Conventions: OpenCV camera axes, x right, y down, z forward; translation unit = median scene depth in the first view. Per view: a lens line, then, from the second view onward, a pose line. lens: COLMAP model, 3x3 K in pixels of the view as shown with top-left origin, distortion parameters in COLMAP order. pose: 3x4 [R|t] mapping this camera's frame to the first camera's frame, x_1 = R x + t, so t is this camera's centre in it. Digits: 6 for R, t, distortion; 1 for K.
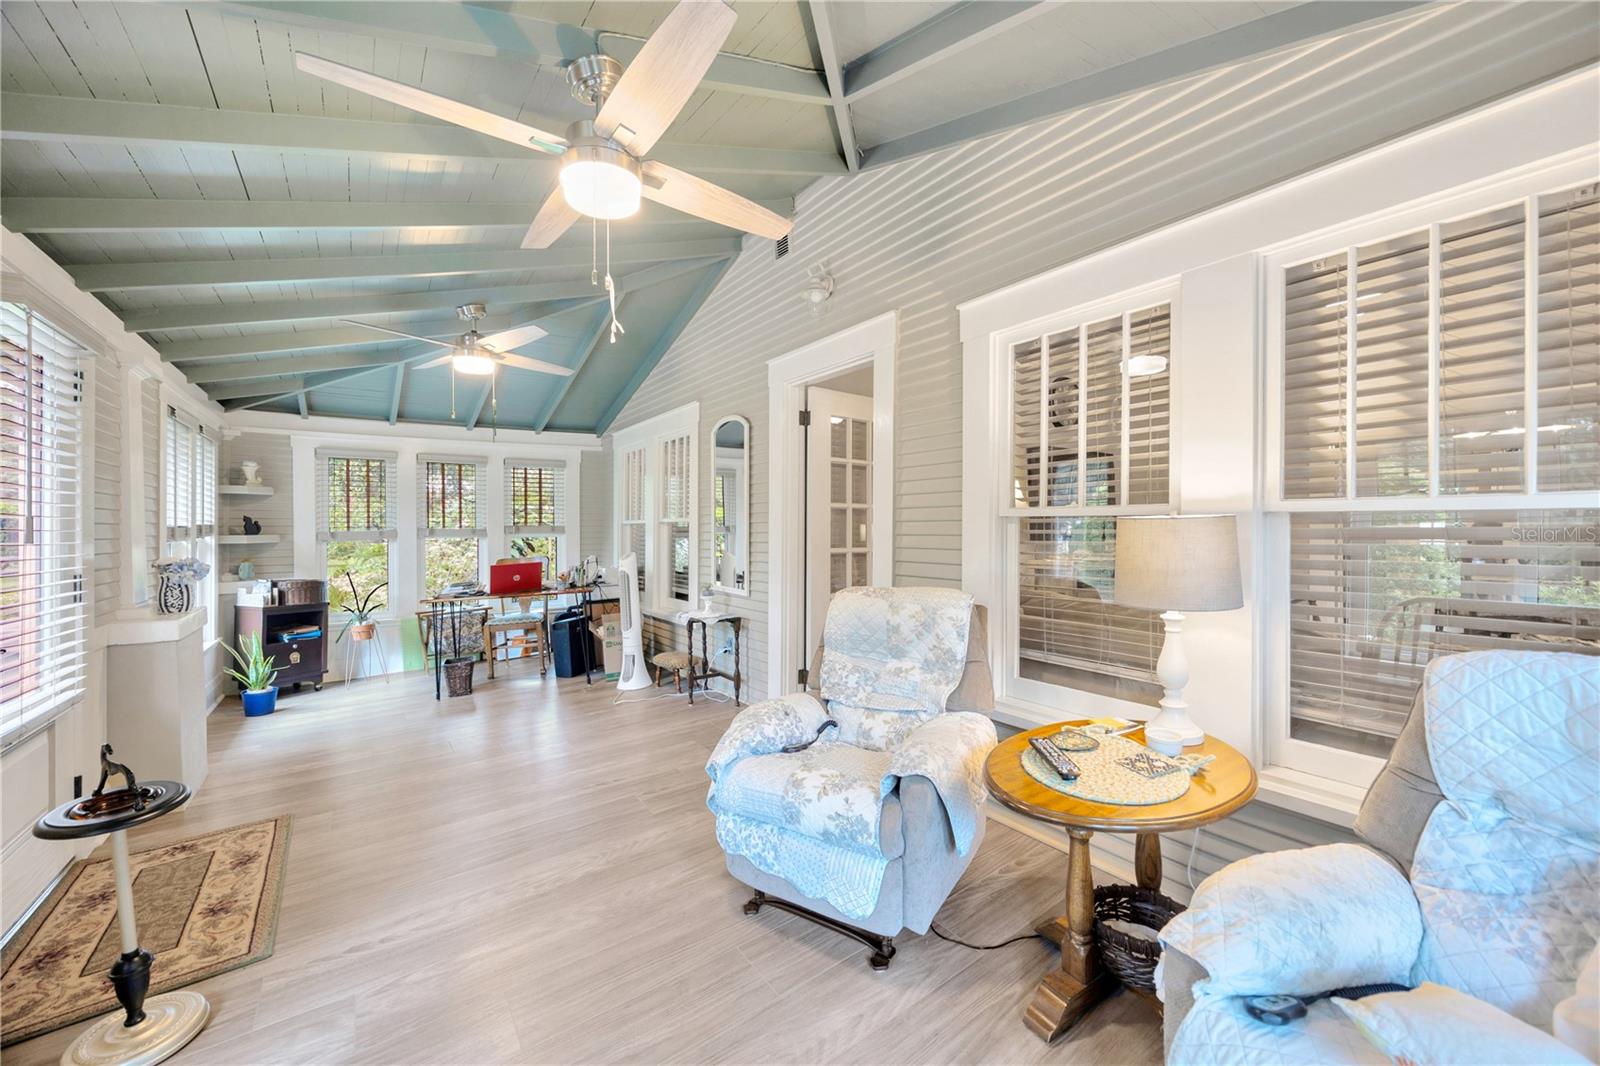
lens RADIAL K [[617.5, 0, 798.1], [0, 617.5, 530.8], [0, 0, 1]] dist [0.001391, 0.000114]
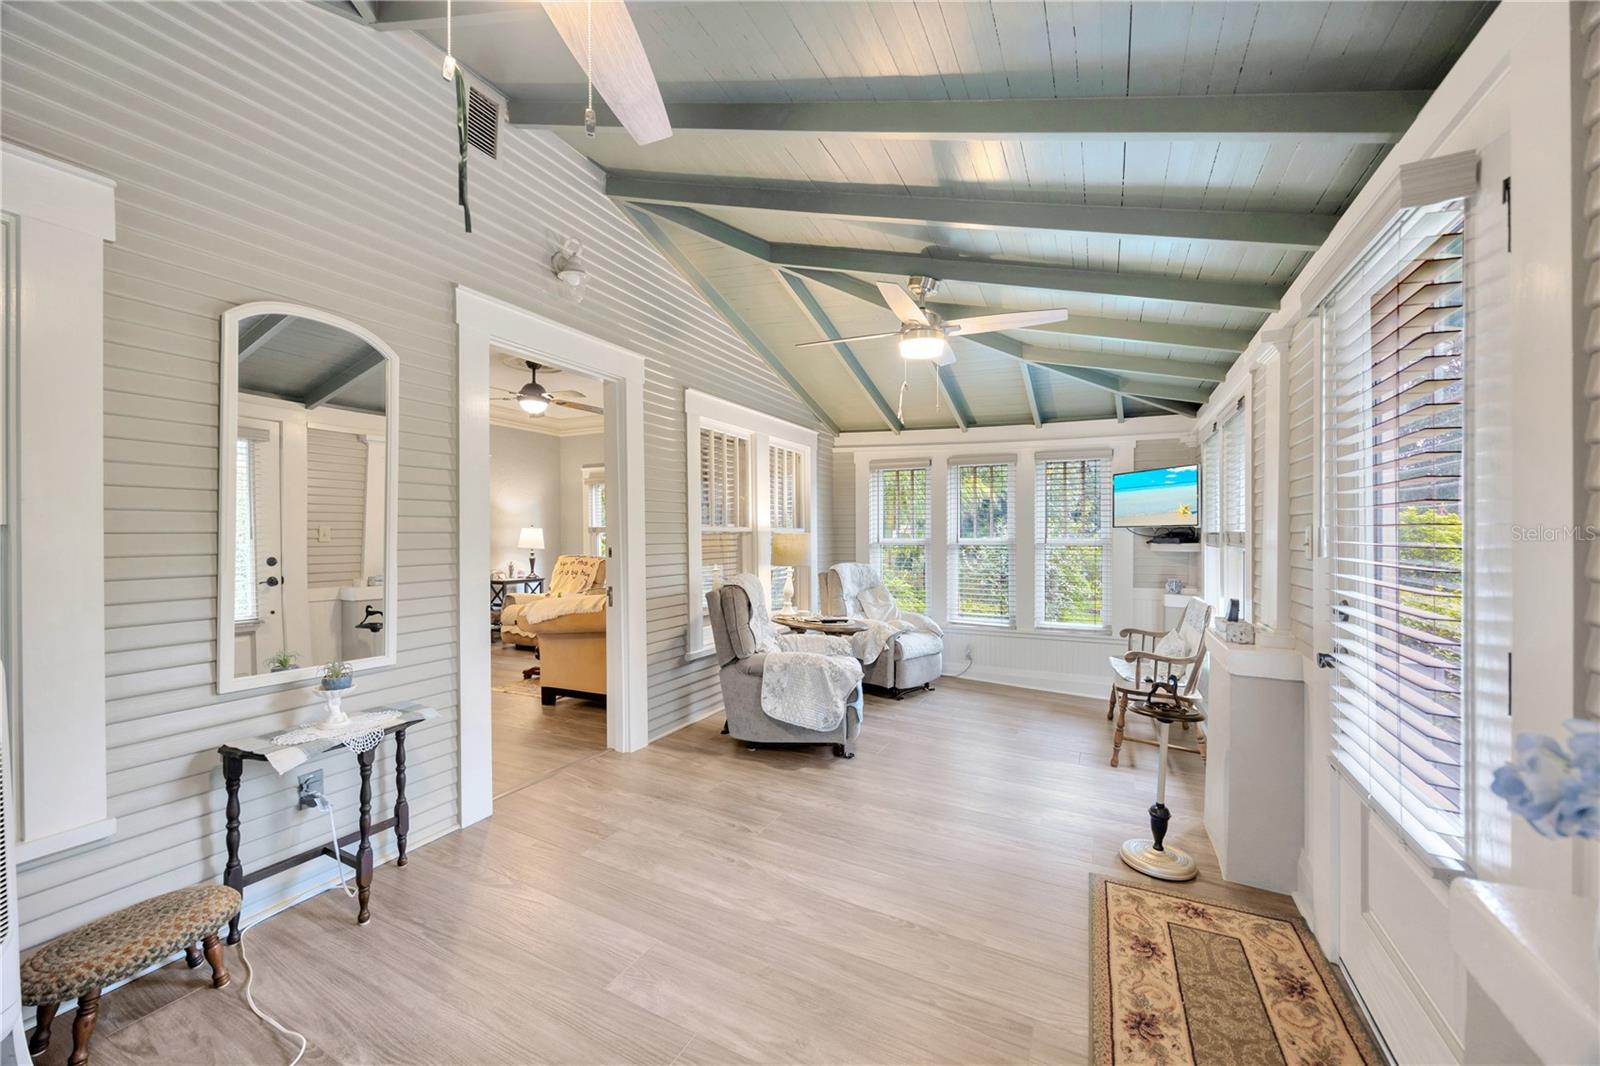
lens RADIAL K [[617.5, 0, 803.0], [0, 617.5, 533.9], [0, 0, 1]] dist [0.001391, 0.000114]
pose [[-0.475477, 0.001396, 0.879727, -1.340063], [0.008821, 0.999956, 0.003181, -0.018526], [-0.879684, 0.009273, -0.475468, 1.679091]]
